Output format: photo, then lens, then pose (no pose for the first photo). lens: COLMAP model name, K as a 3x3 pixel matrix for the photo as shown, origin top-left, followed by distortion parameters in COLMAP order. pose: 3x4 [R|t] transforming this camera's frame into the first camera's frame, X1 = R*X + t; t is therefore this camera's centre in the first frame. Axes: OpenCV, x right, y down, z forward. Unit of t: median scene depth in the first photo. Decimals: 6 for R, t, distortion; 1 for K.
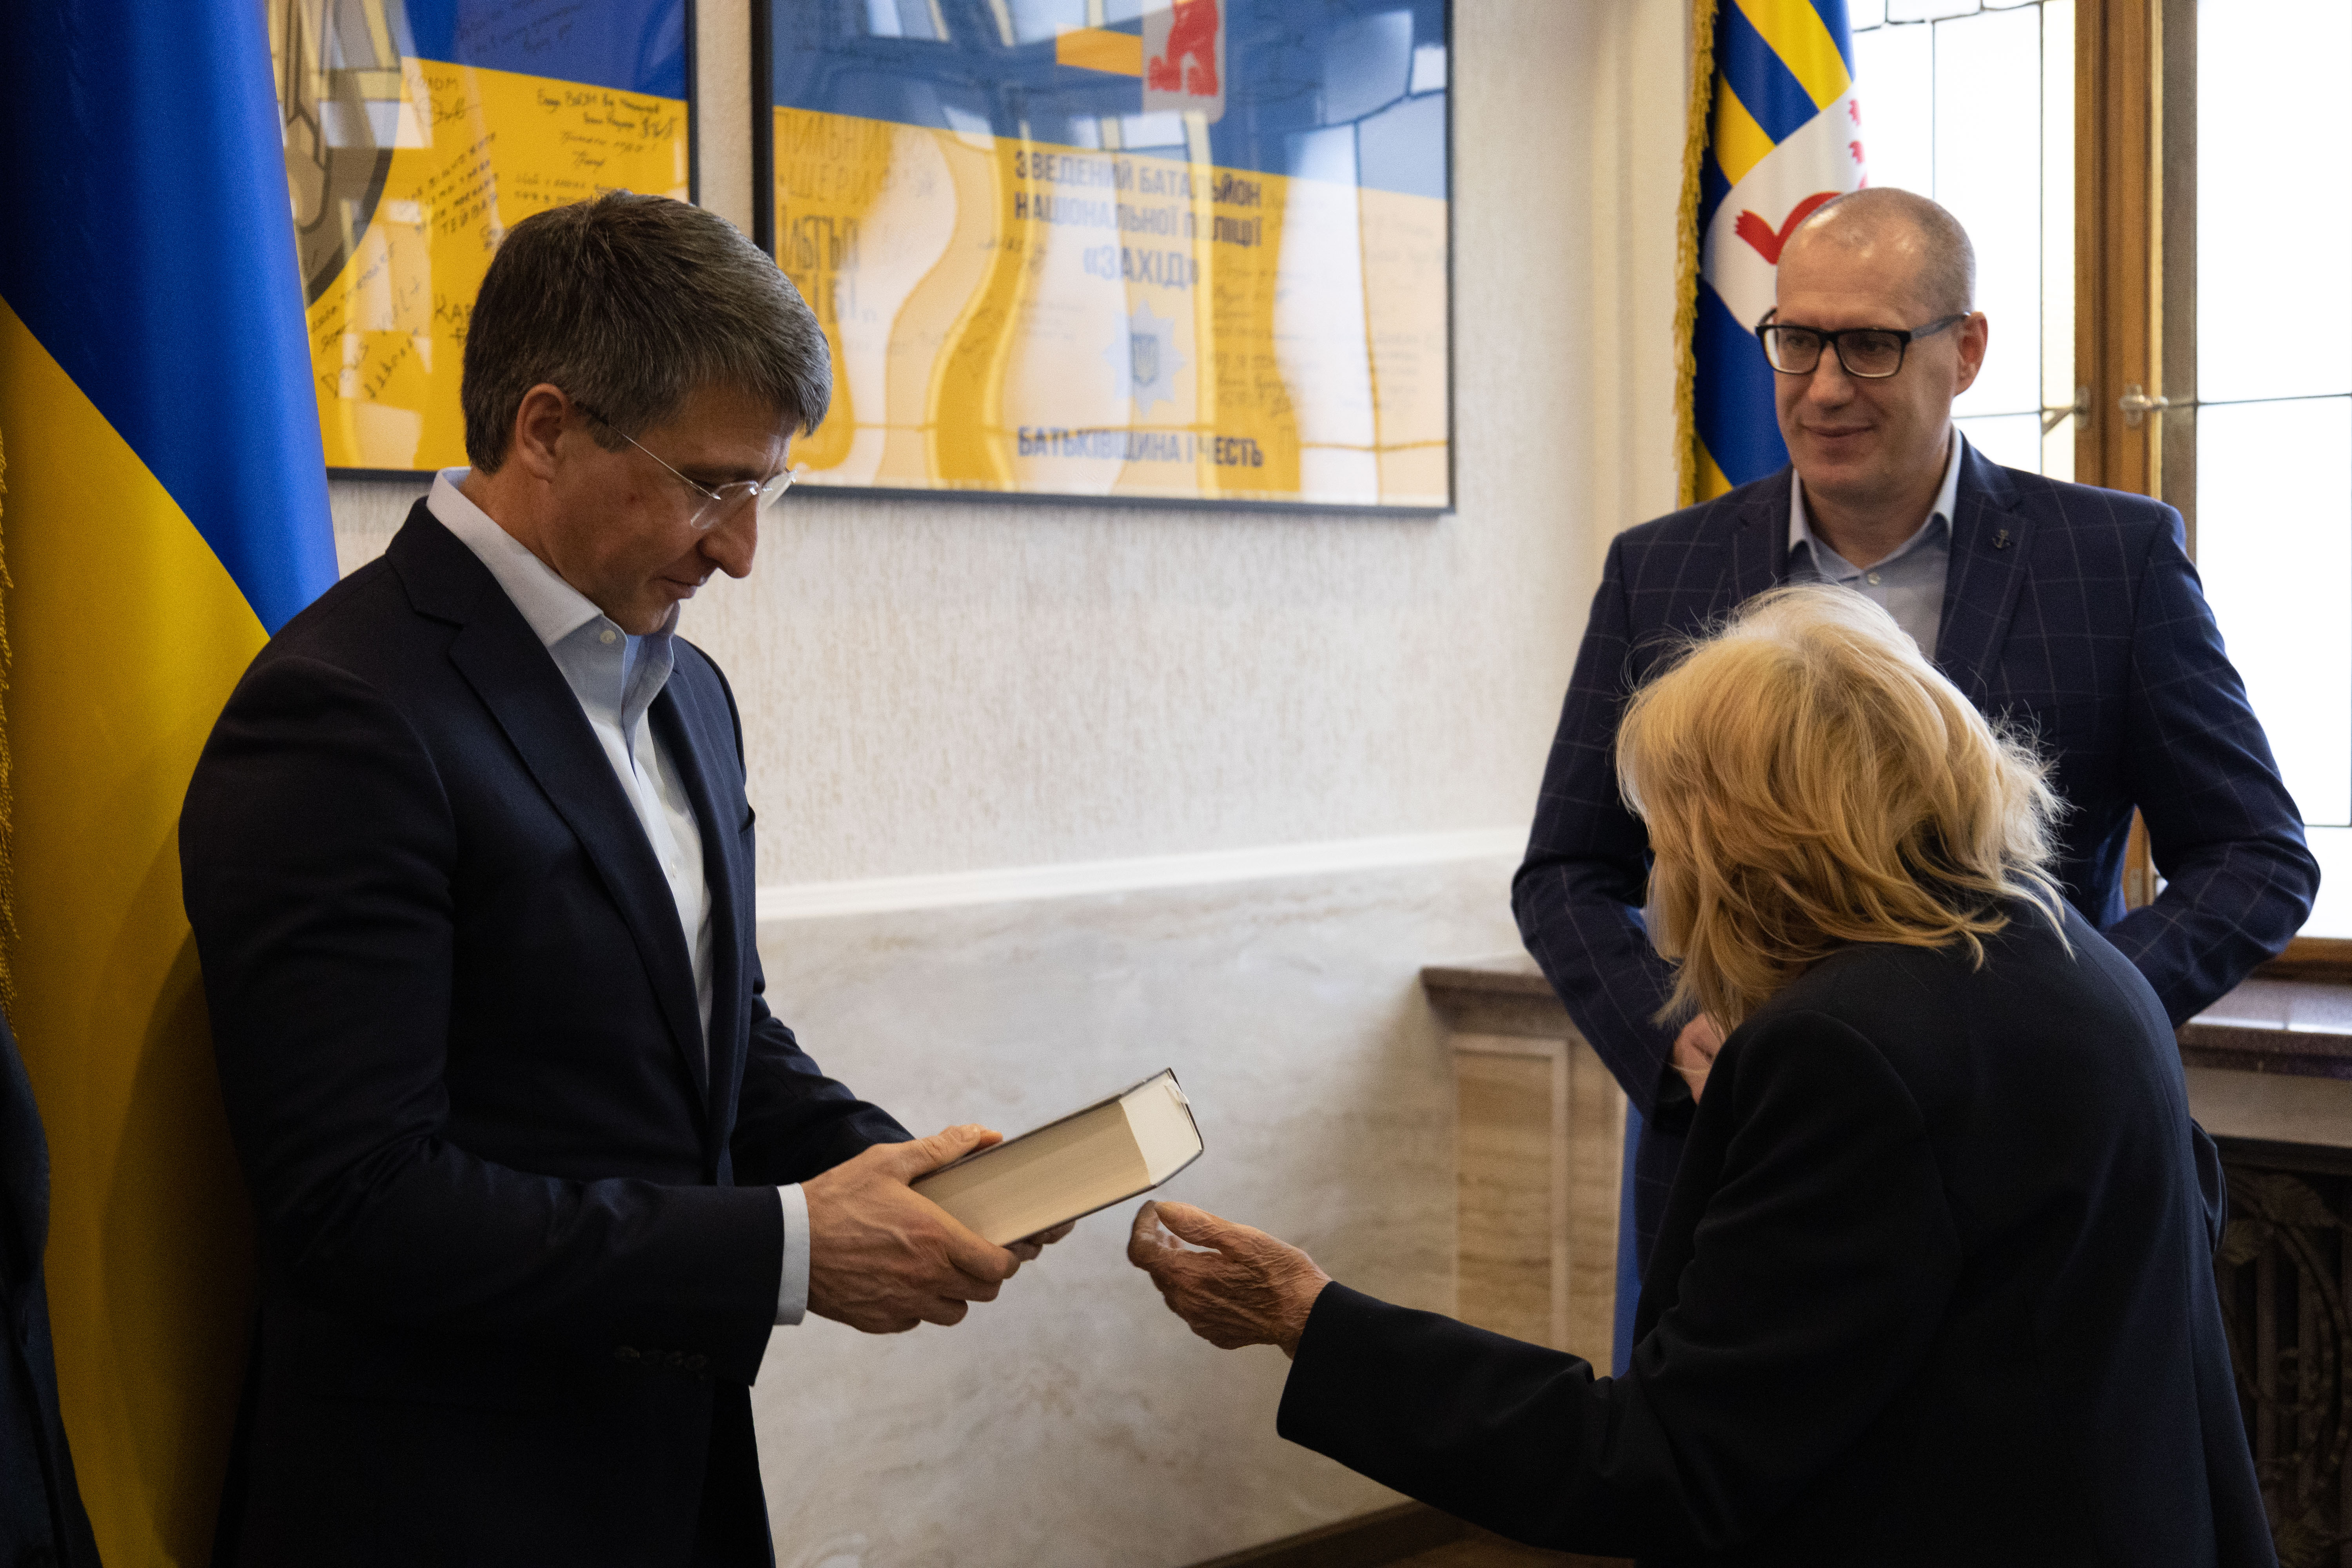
lens RADIAL K [[3466.3, 0, 1172.6], [0, 3466.3, 791.1], [0, 0, 1]] dist [0.022408, -0.120076]
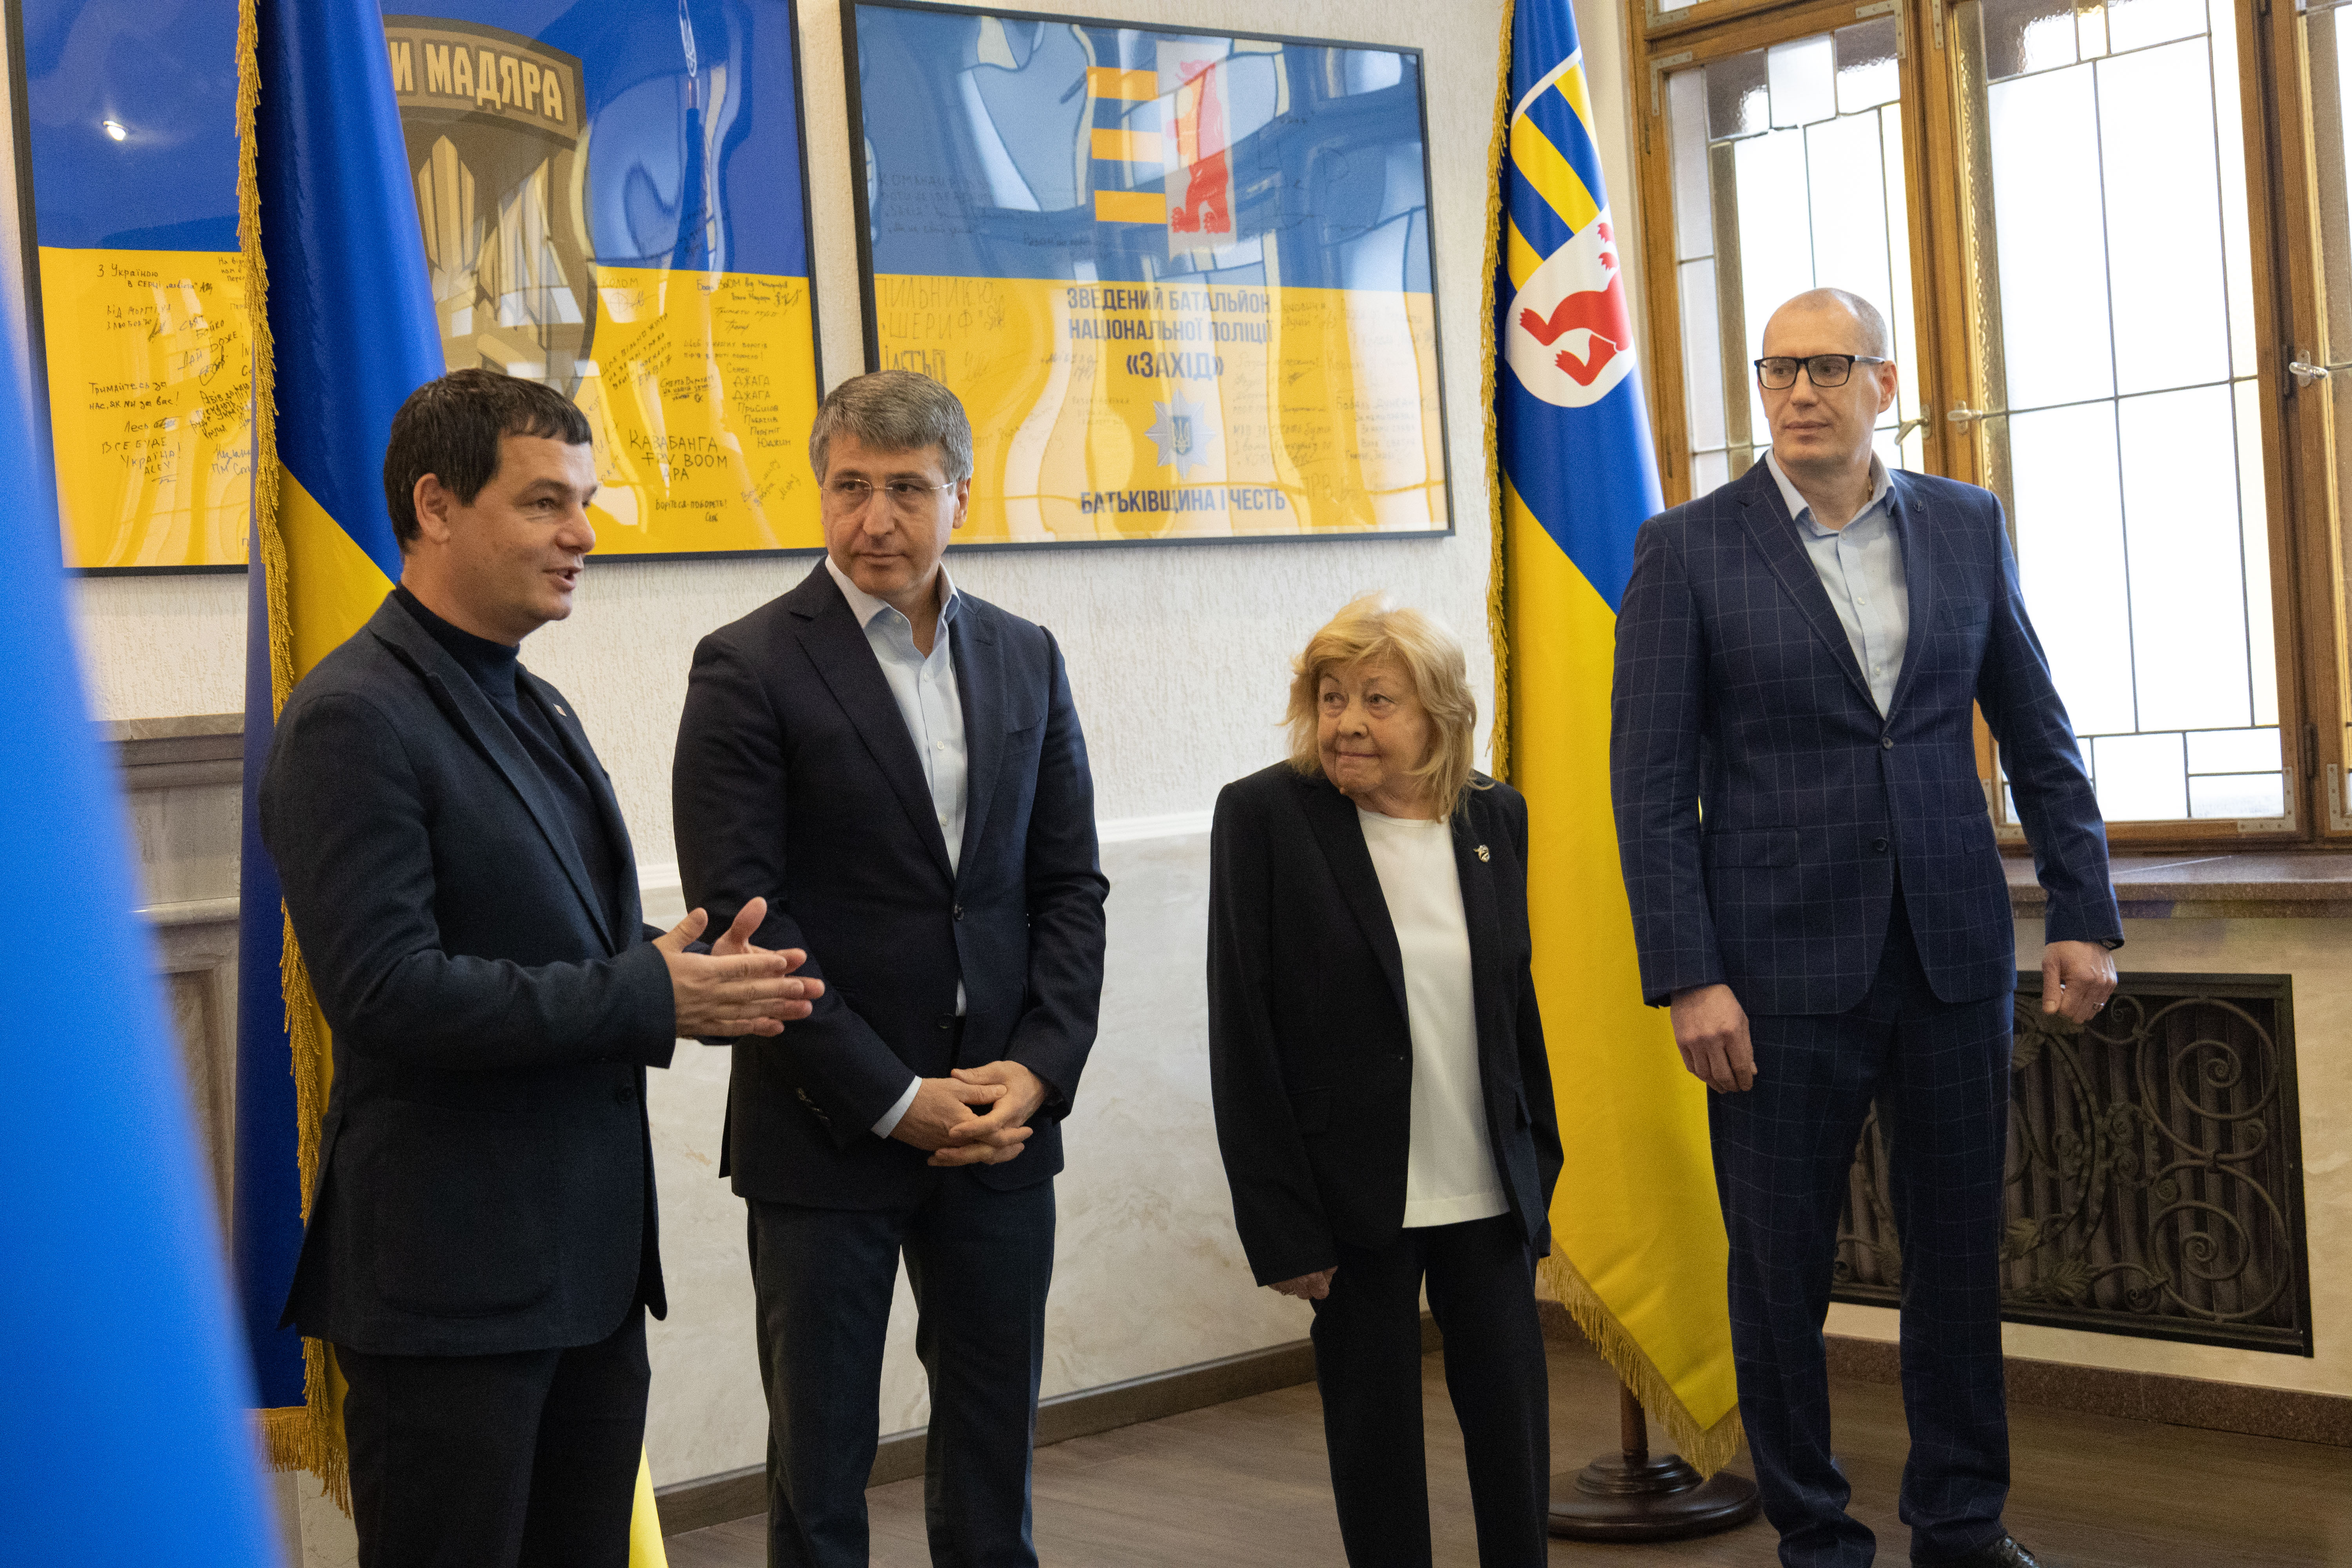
lens RADIAL K [[3466.3, 0, 1172.6], [0, 3466.3, 791.1], [0, 0, 1]] dist [0.022408, -0.120076]
pose [[0.990720, -0.055767, -0.123950, 0.147309], [0.054117, 0.998396, -0.016645, 0.033971], [0.124679, 0.009782, 0.992149, -0.320548]]
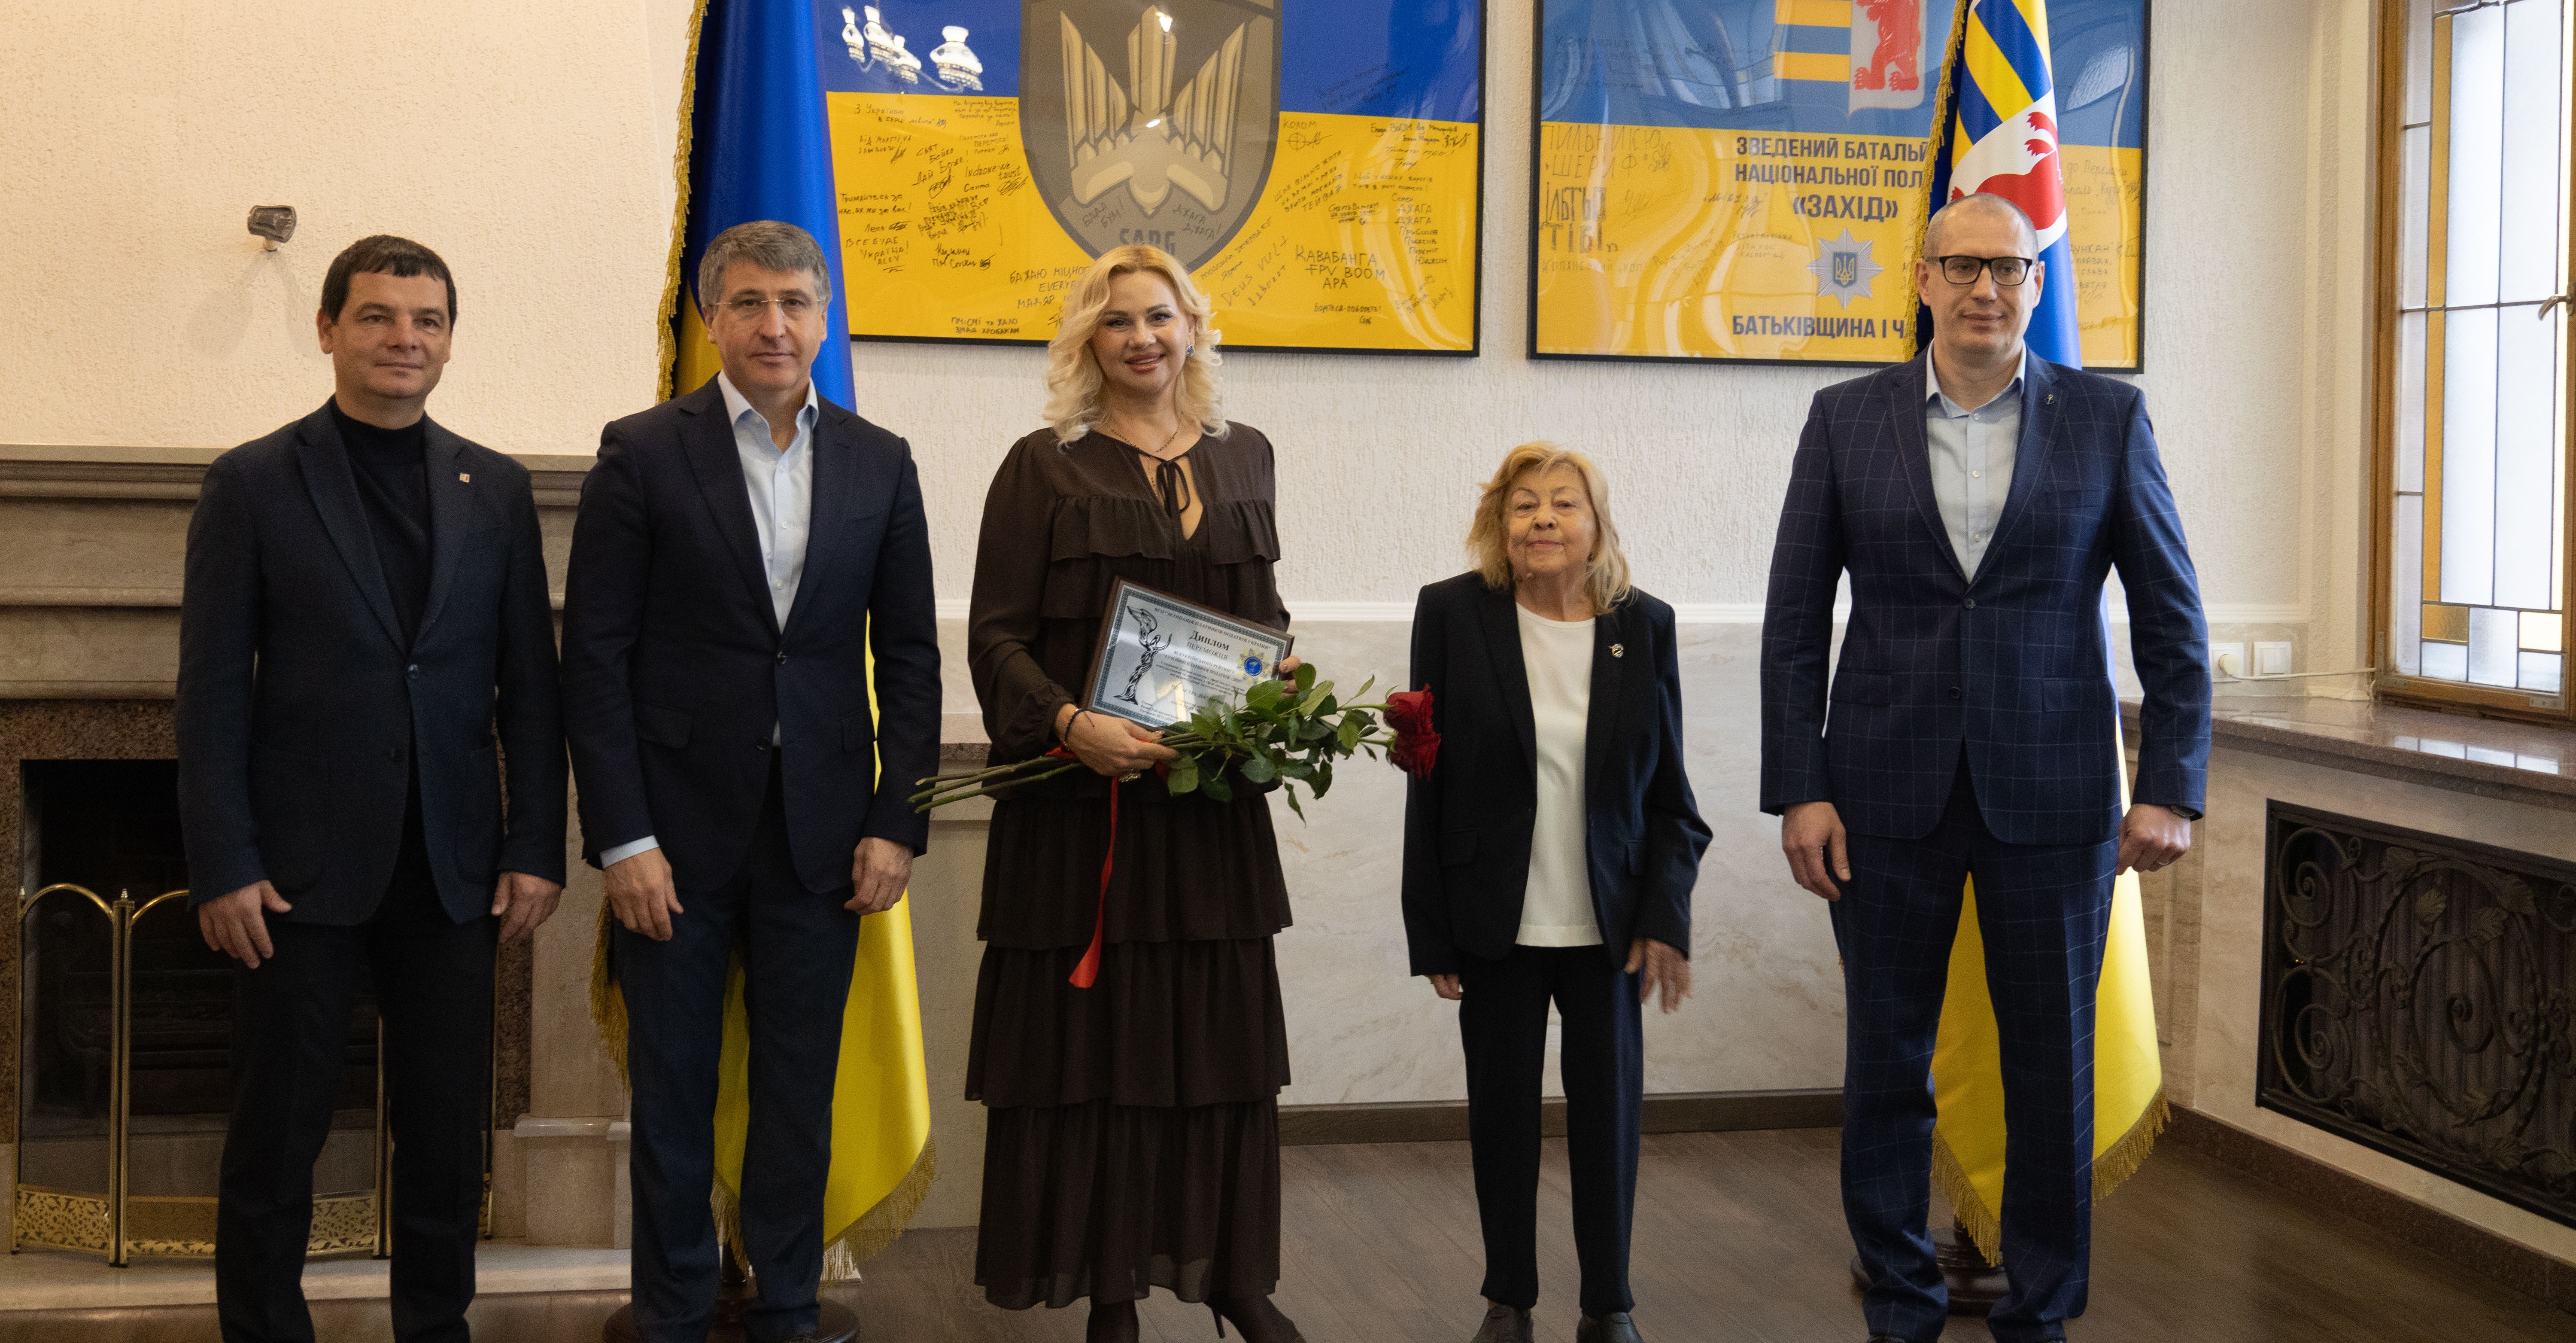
lens RADIAL K [[3213.2, 0, 1296.3], [0, 3213.2, 487.5], [0, 0, 1]] dist [0.003627, 0.066638]
pose [[0.834829, 0.030664, -0.549654, 0.564584], [-0.049063, 0.998619, -0.018807, 0.007170], [0.548318, 0.042668, 0.835180, -0.285330]]
